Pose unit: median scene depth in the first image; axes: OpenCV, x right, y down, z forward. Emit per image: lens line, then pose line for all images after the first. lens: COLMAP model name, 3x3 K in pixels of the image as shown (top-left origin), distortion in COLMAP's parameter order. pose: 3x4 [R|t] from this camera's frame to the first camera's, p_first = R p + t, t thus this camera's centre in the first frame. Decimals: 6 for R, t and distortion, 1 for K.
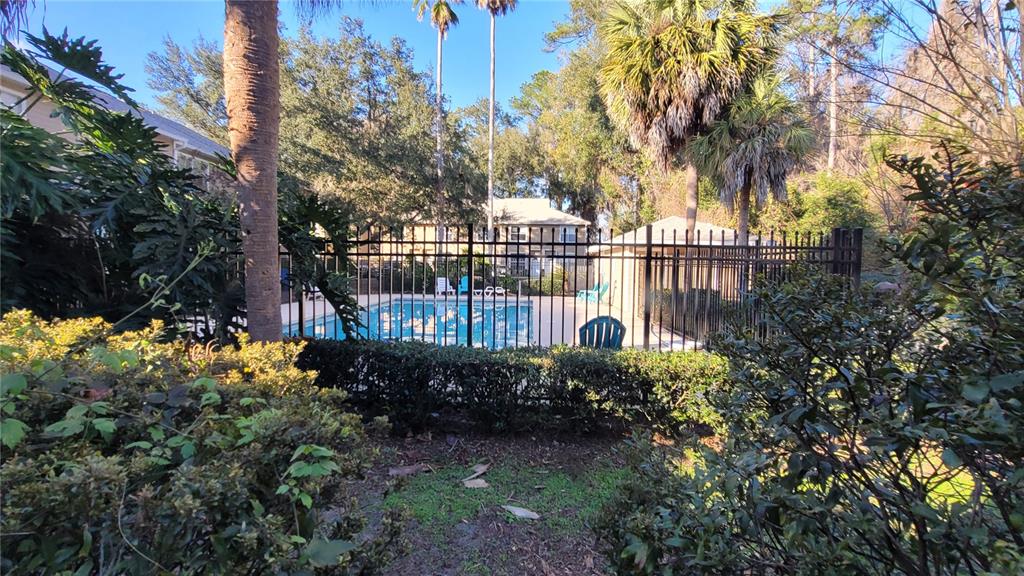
lens RADIAL K [[455.2, 0, 505.2], [0, 455.2, 283.0], [0, 0, 1]] dist [0.000991, 0.000104]
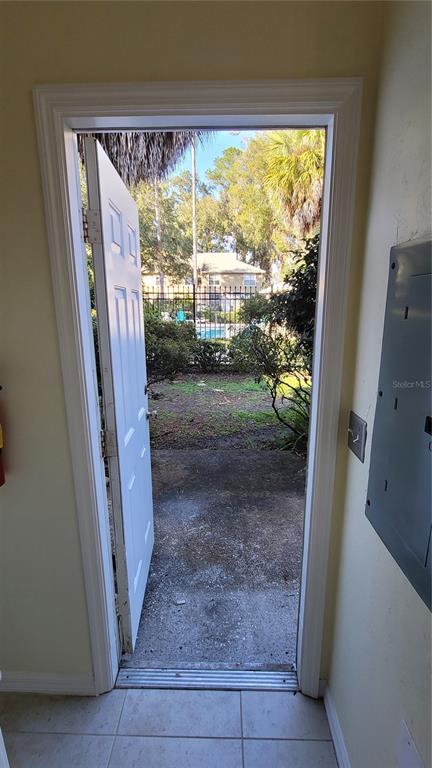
lens RADIAL K [[341.4, 0, 216.0], [0, 341.4, 384.0], [0, 0, 1]] dist [0.000991, 0.000104]
pose [[0.999320, -0.021233, 0.030149, -0.004341], [0.015011, 0.981018, 0.193335, 0.004426], [-0.033682, -0.192751, 0.980670, -0.115533]]
